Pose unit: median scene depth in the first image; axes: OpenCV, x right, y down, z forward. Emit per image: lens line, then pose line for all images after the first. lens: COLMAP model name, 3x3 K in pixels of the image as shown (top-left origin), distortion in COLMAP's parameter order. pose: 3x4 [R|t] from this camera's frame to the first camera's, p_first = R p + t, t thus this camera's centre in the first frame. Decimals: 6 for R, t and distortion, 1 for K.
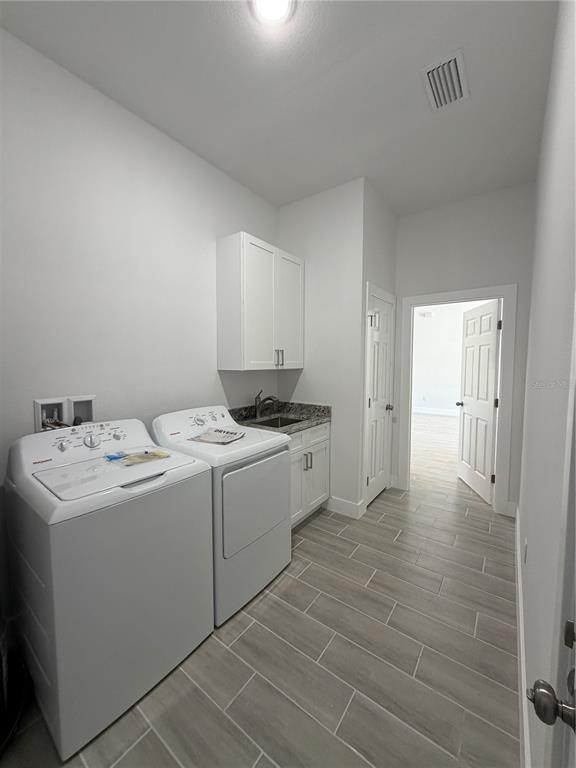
lens RADIAL K [[304.0, 0, 284.2], [0, 304.0, 381.4], [0, 0, 1]] dist [0.000308, 0.000218]
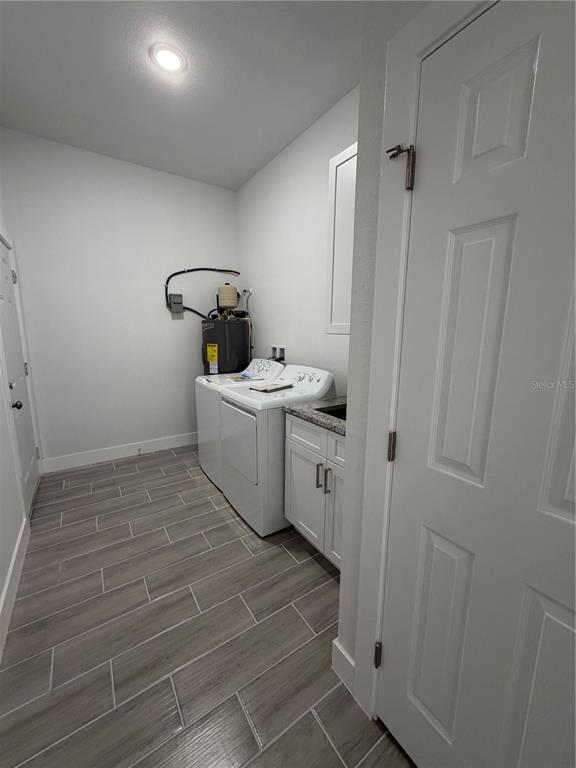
lens RADIAL K [[304.0, 0, 284.2], [0, 304.0, 381.4], [0, 0, 1]] dist [0.000308, 0.000218]
pose [[-0.341951, 0.158823, -0.926199, 0.909965], [-0.062961, 0.979527, 0.191213, -0.071998], [0.937606, 0.123700, -0.324951, 1.513345]]
